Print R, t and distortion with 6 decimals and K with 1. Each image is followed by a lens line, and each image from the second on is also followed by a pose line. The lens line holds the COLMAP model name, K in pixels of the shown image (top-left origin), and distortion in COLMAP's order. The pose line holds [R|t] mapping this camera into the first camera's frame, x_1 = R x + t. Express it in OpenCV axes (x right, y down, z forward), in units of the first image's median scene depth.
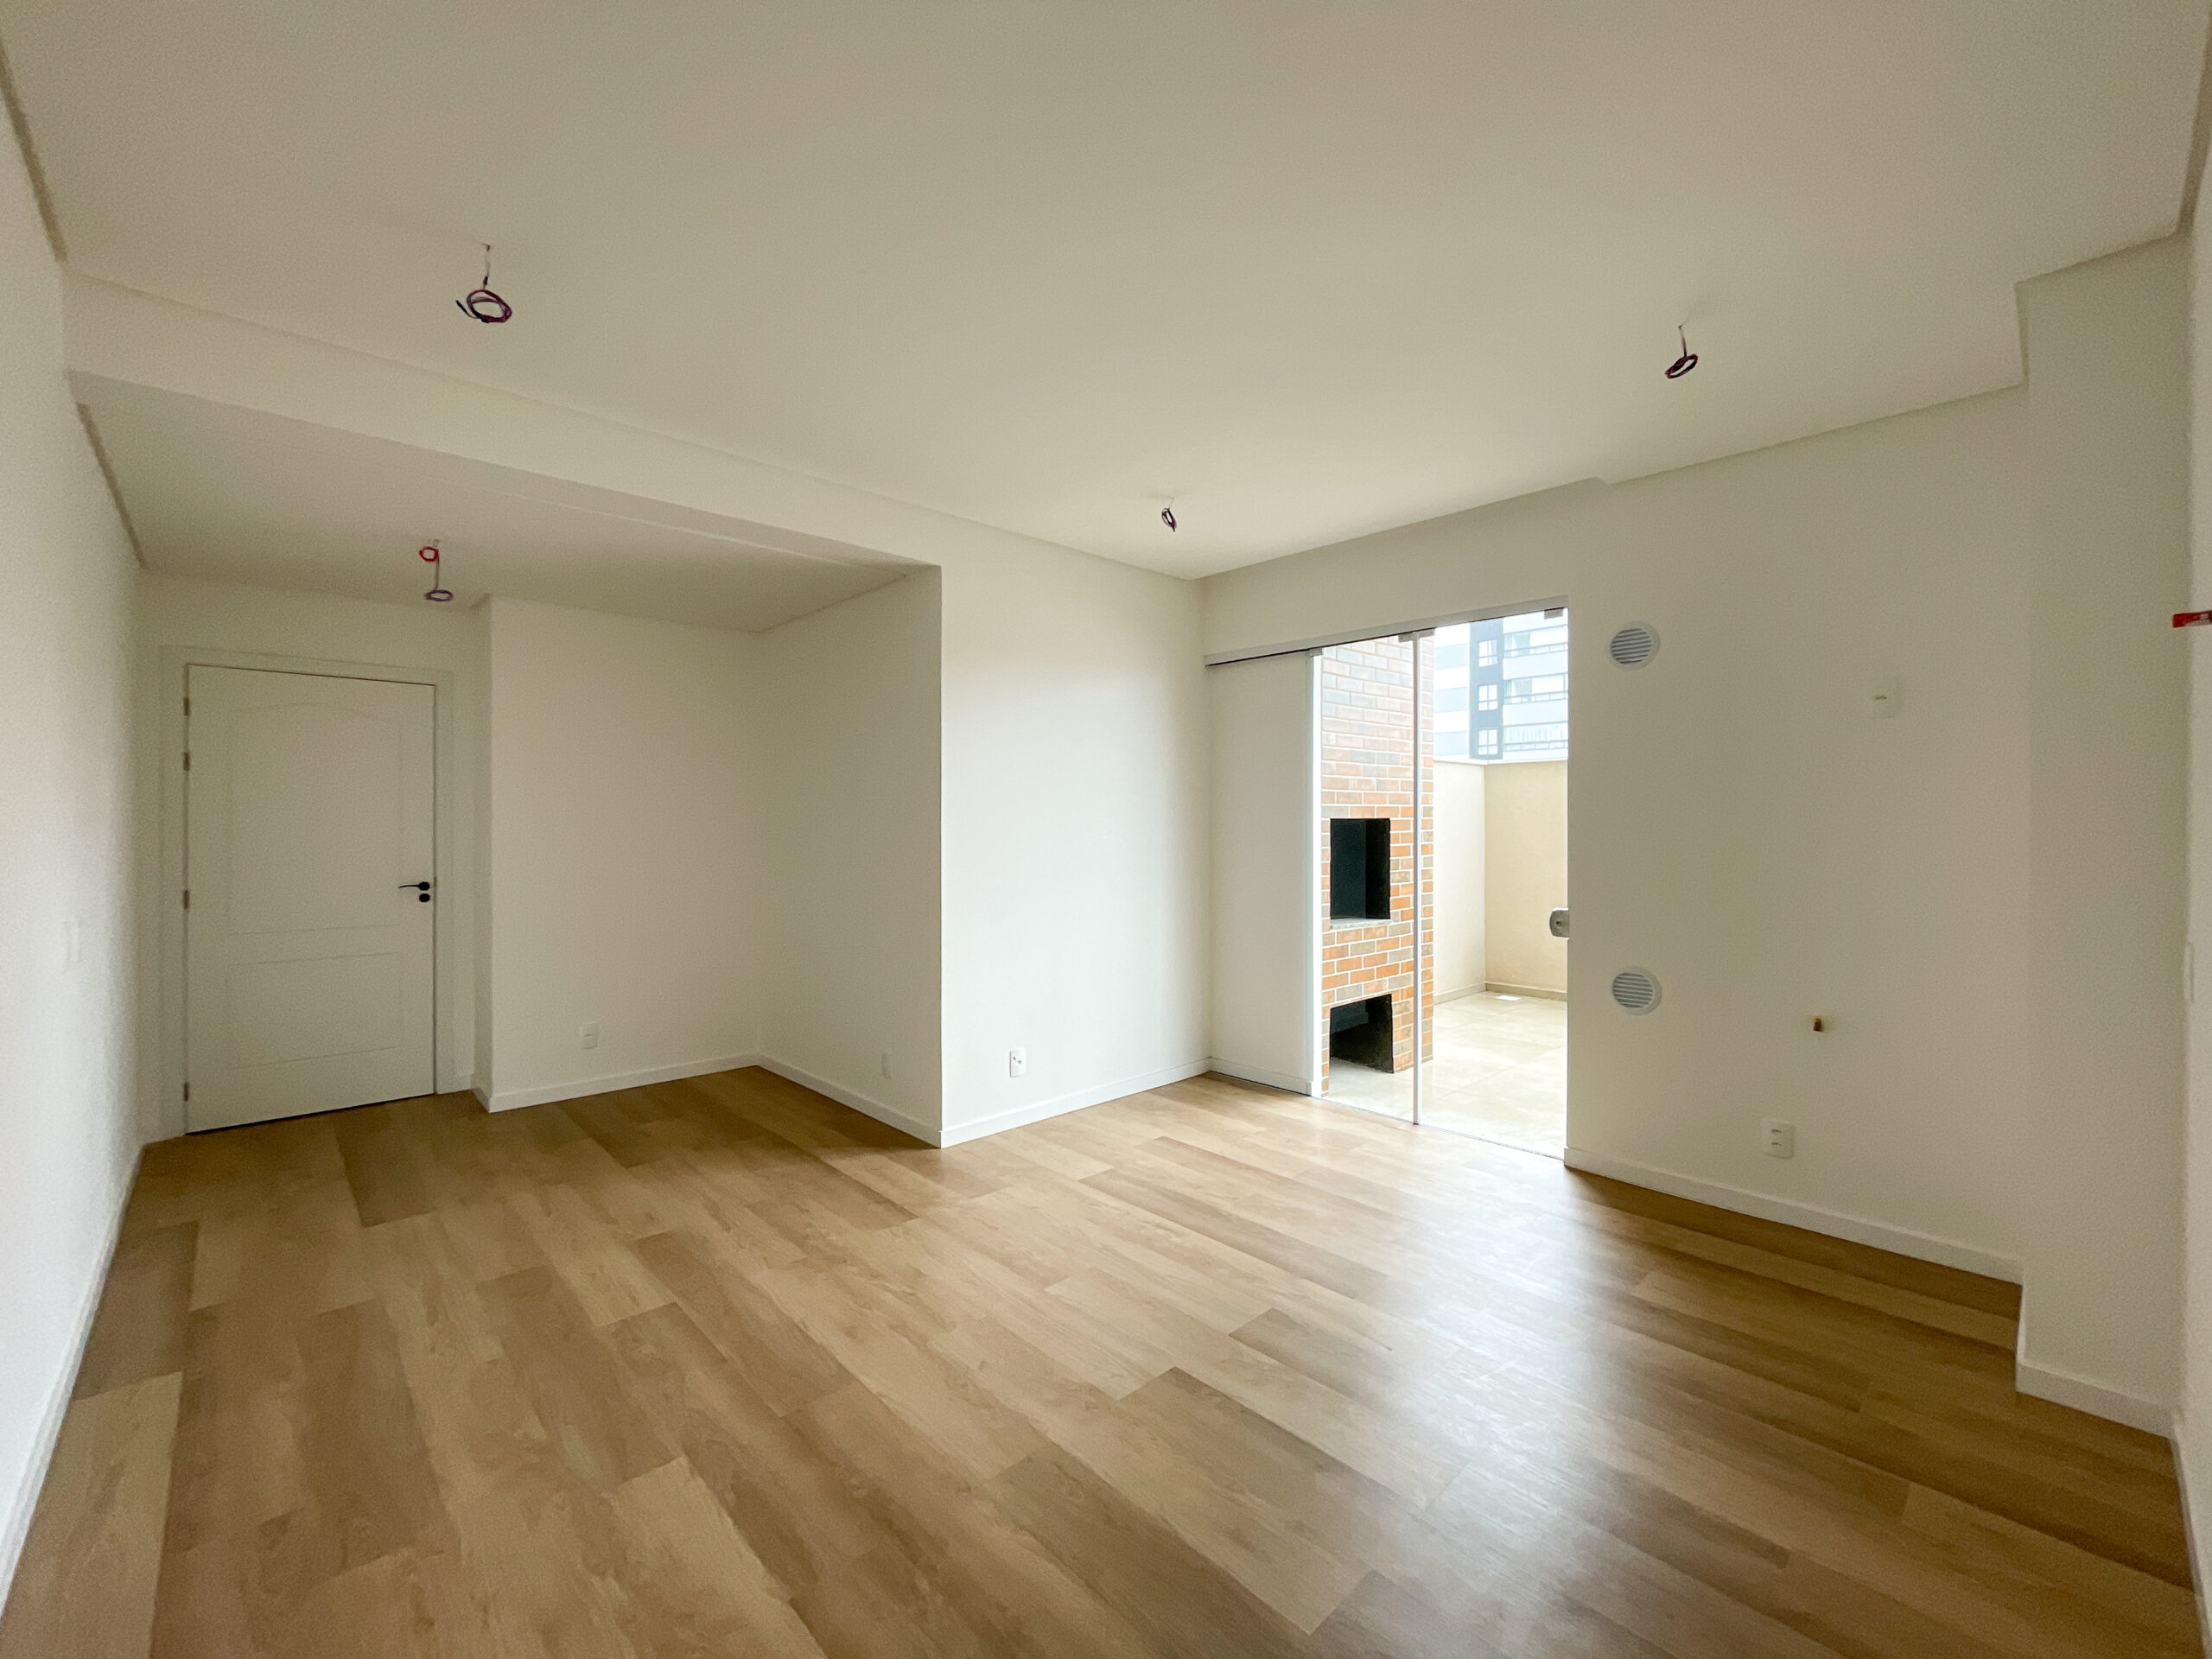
lens RADIAL K [[904.3, 0, 1099.2], [0, 904.3, 829.5], [0, 0, 1]] dist [0.000474, 0.000076]
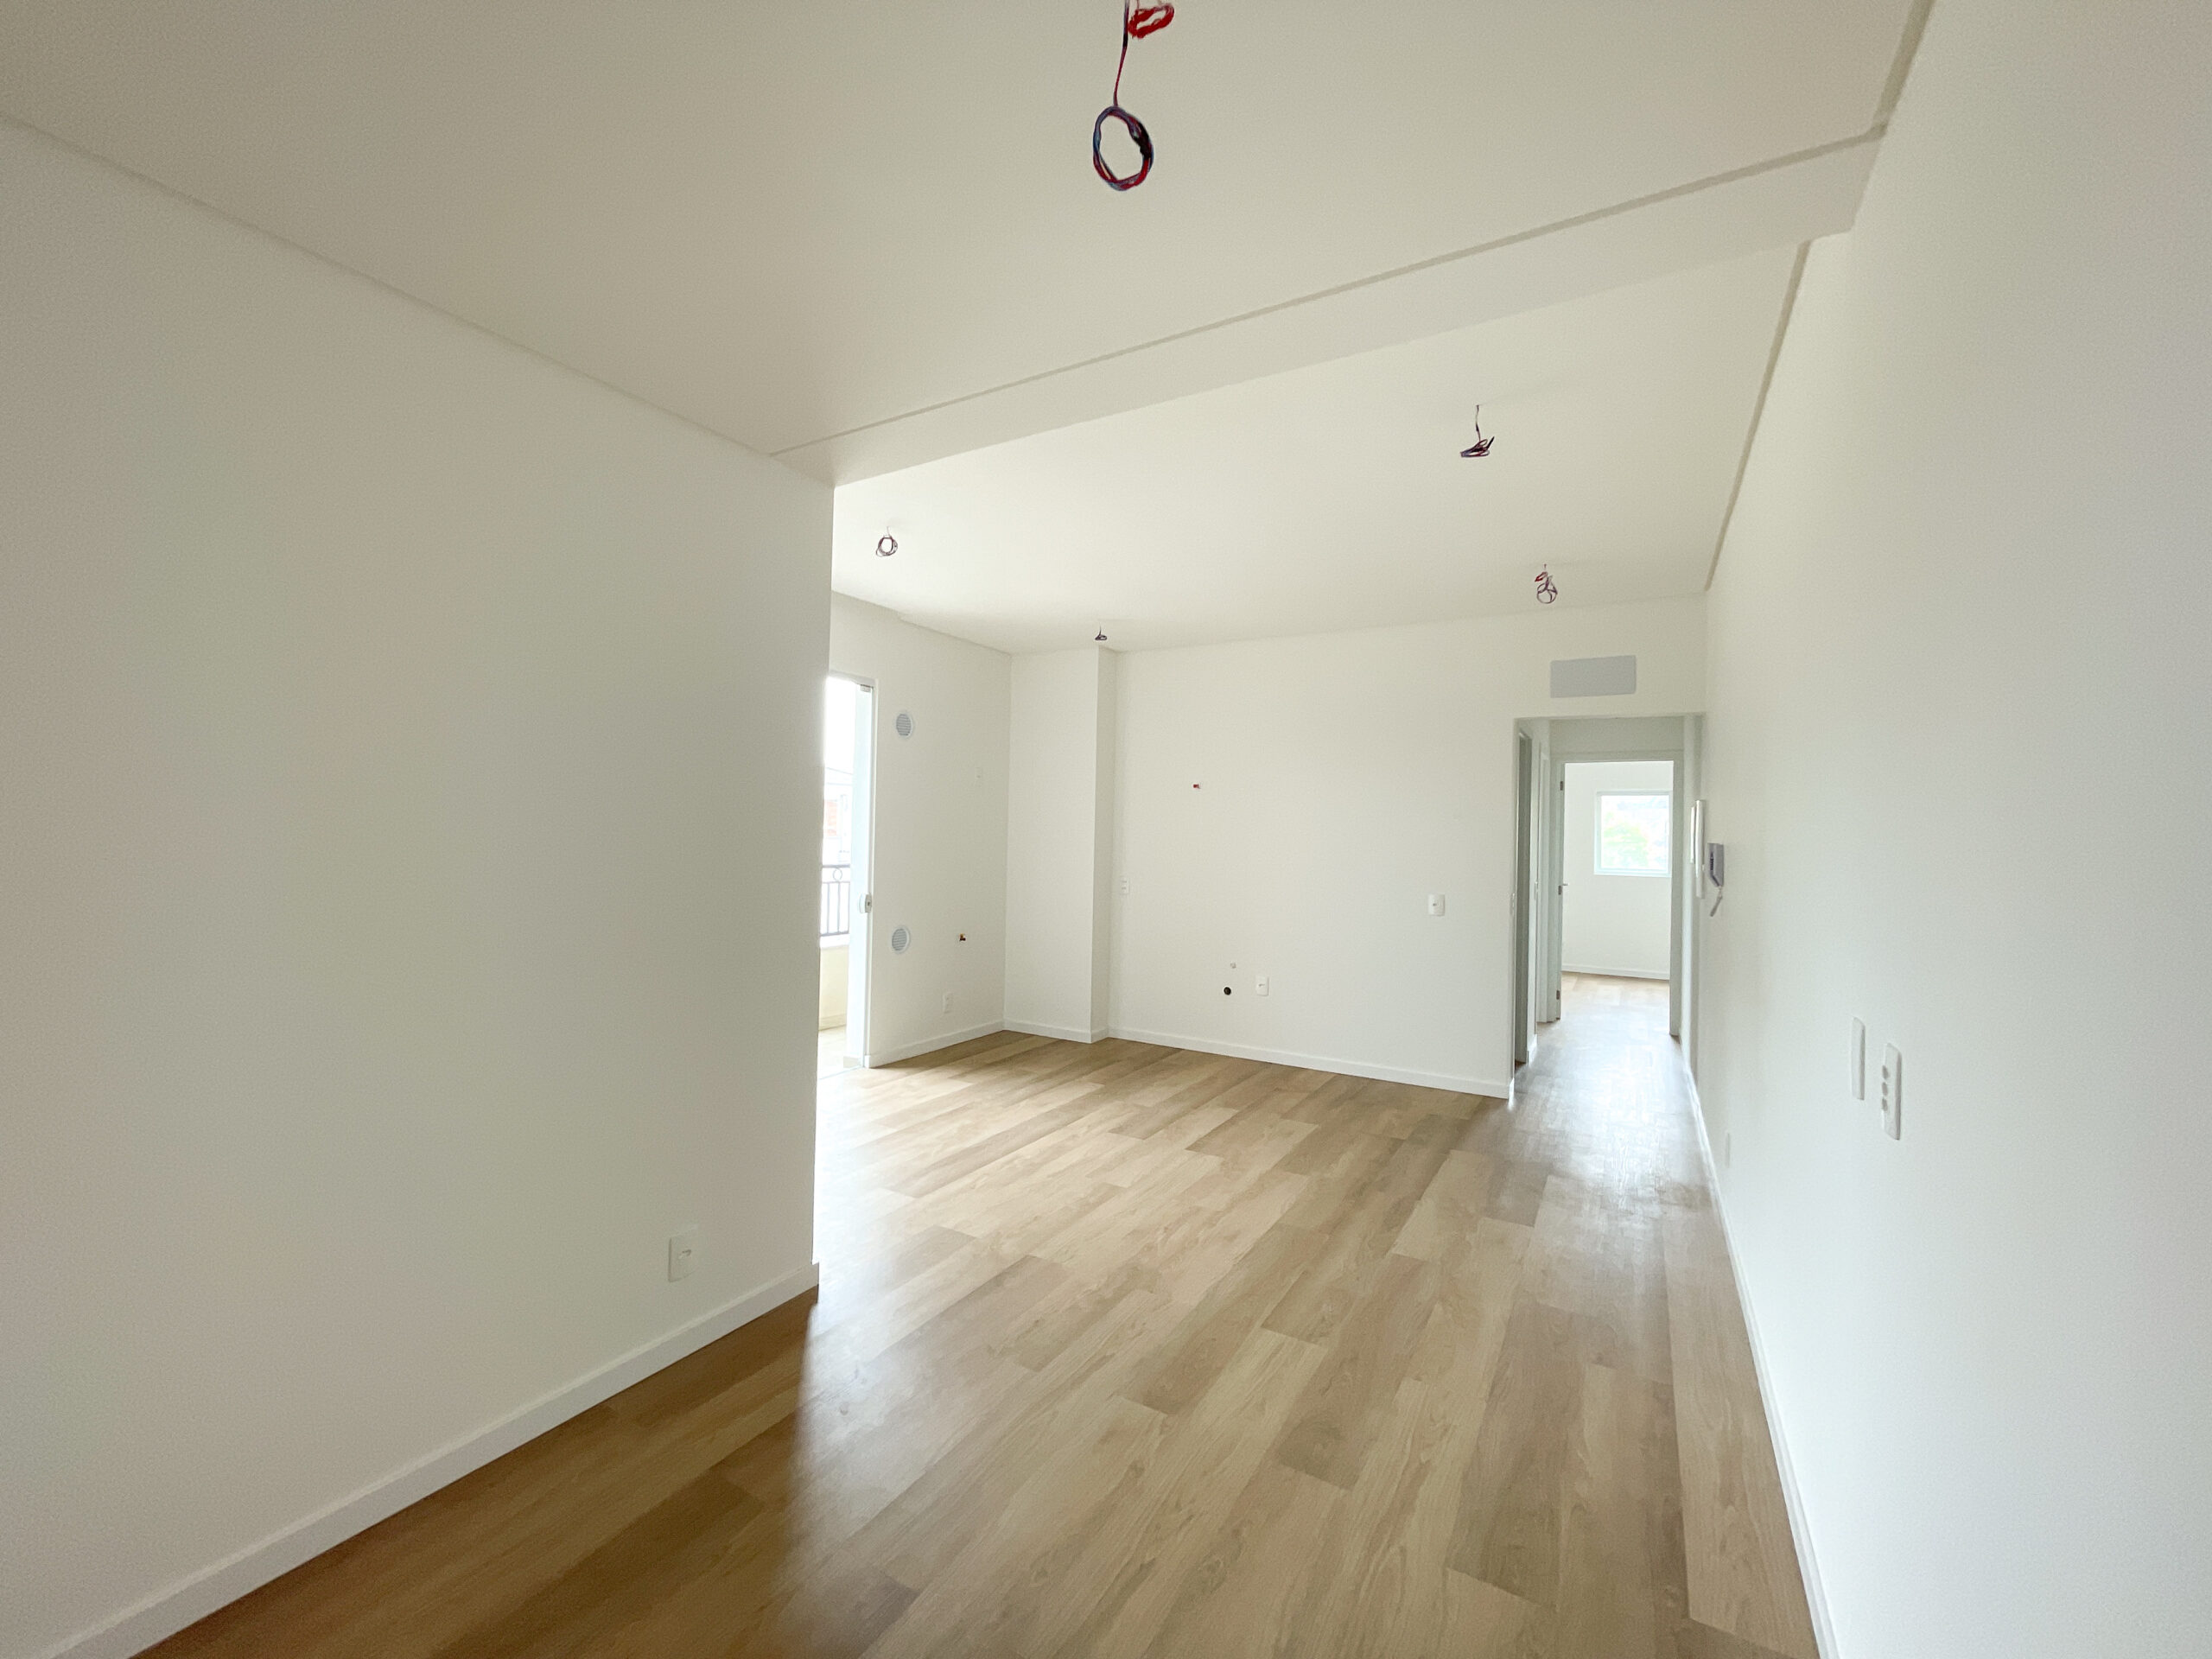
lens RADIAL K [[904.3, 0, 1100.4], [0, 904.3, 830.0], [0, 0, 1]] dist [0.000474, 0.000076]
pose [[-0.274430, -0.000626, 0.961607, -1.434466], [-0.014110, 0.999895, -0.003376, -0.021379], [-0.961504, -0.014495, -0.274410, 1.507855]]
